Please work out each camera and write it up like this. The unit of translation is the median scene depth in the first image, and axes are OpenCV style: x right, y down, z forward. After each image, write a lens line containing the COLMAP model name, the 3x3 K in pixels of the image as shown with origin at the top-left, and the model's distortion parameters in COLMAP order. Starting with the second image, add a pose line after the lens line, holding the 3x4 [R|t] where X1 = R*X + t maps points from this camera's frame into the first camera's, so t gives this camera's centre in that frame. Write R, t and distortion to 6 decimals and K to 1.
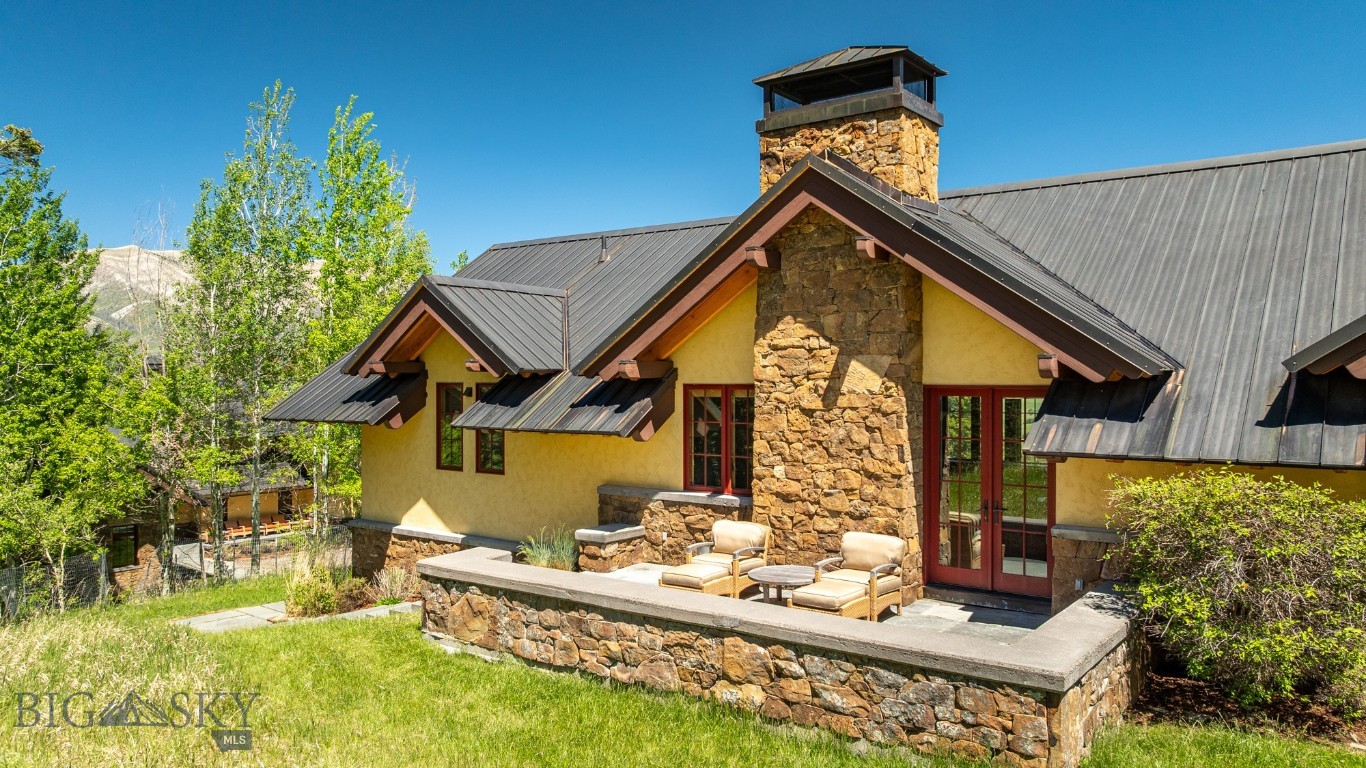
lens RADIAL K [[965.4, 0, 688.0], [0, 965.4, 380.6], [0, 0, 1]] dist [-0.027580, 0.025367]
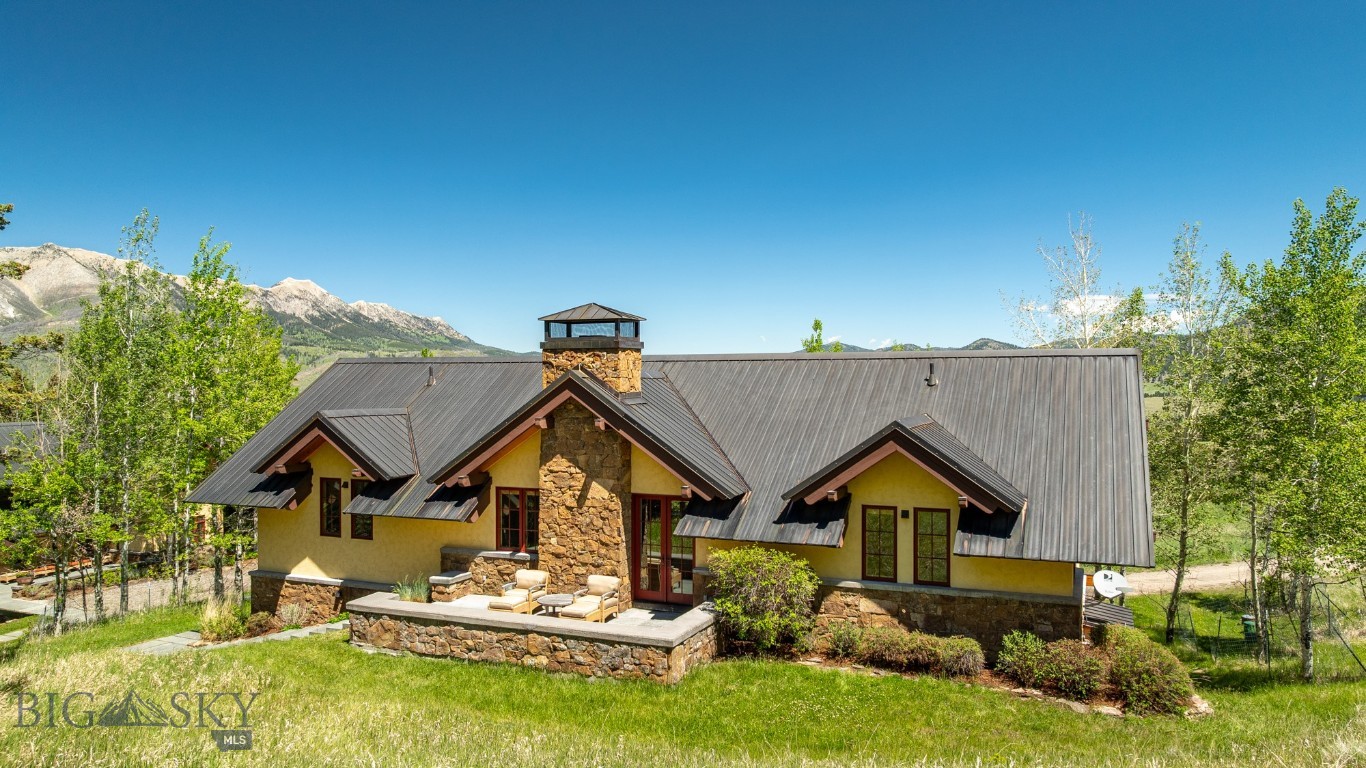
lens RADIAL K [[965.4, 0, 695.7], [0, 965.4, 377.0], [0, 0, 1]] dist [-0.027580, 0.025367]
pose [[0.969750, 0.000702, 0.244099, -0.092285], [0.000418, 0.999990, -0.004537, -0.215407], [-0.244100, 0.004501, 0.969740, -0.853553]]
